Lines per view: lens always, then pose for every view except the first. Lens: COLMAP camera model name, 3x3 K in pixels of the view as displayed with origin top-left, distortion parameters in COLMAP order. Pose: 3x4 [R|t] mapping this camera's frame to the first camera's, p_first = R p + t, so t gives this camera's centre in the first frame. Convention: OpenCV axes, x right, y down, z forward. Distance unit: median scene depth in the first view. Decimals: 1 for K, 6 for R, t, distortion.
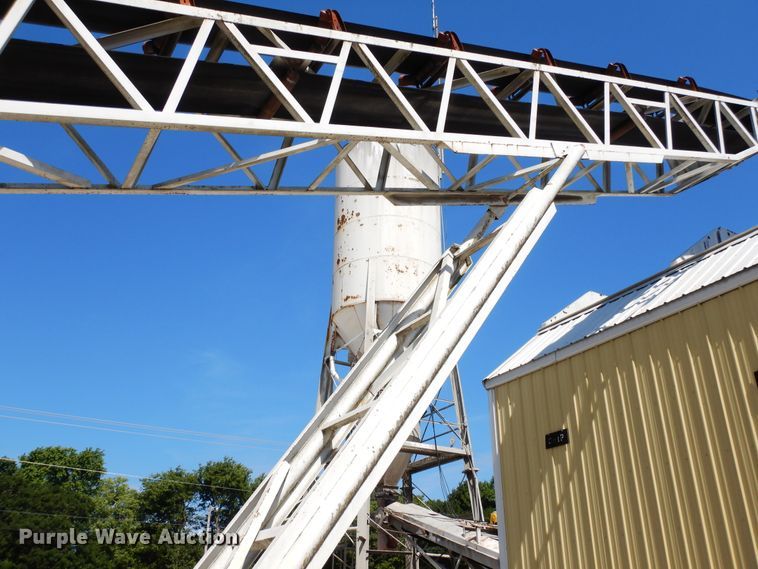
lens RADIAL K [[687.7, 0, 379.0], [0, 687.7, 284.5], [0, 0, 1]] dist [0.000077, 0.001914]
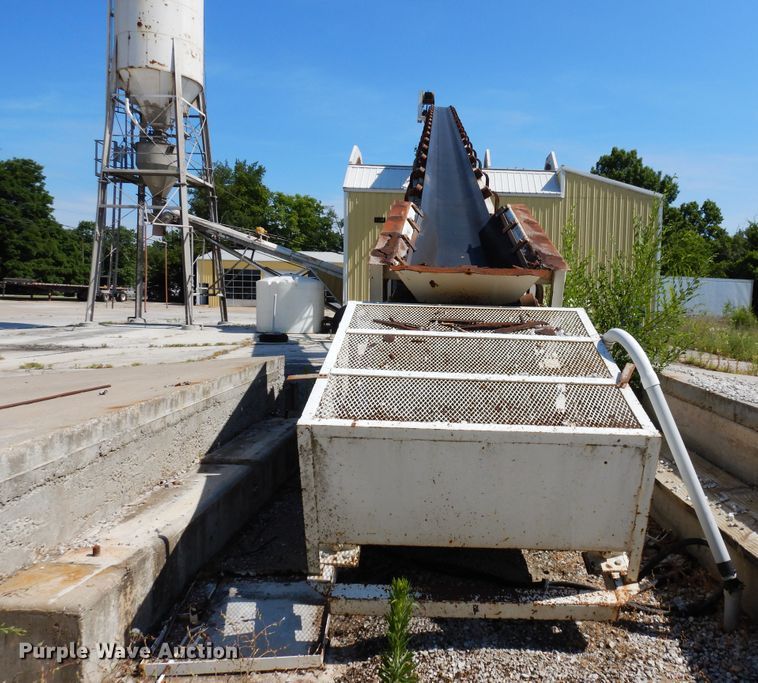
lens RADIAL K [[651.8, 0, 449.9], [0, 651.8, 340.6], [0, 0, 1]] dist [0.003994, -0.000032]
pose [[0.498415, -0.044575, 0.865792, -1.889235], [-0.402417, 0.872673, 0.276591, -0.194554], [-0.767882, -0.486266, 0.417015, -0.564186]]
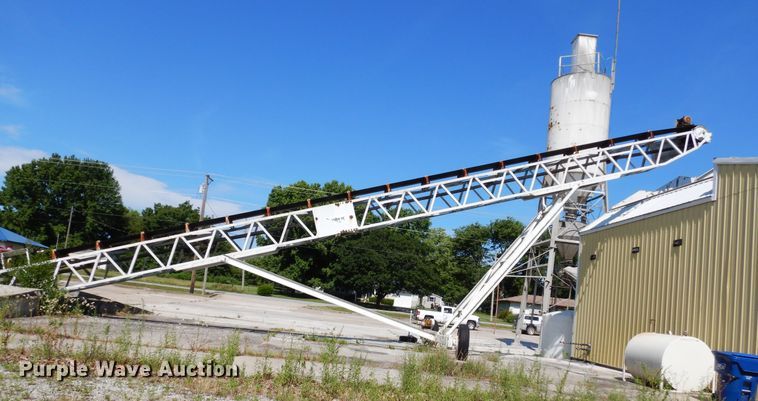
lens RADIAL K [[542.3, 0, 380.7], [0, 542.3, 255.5], [0, 0, 1]] dist [-0.001144, -0.000840]
pose [[0.899450, 0.052785, -0.433824, 0.438765], [0.092775, 0.946990, 0.307575, -0.580348], [0.427062, -0.316896, 0.846874, -1.358188]]
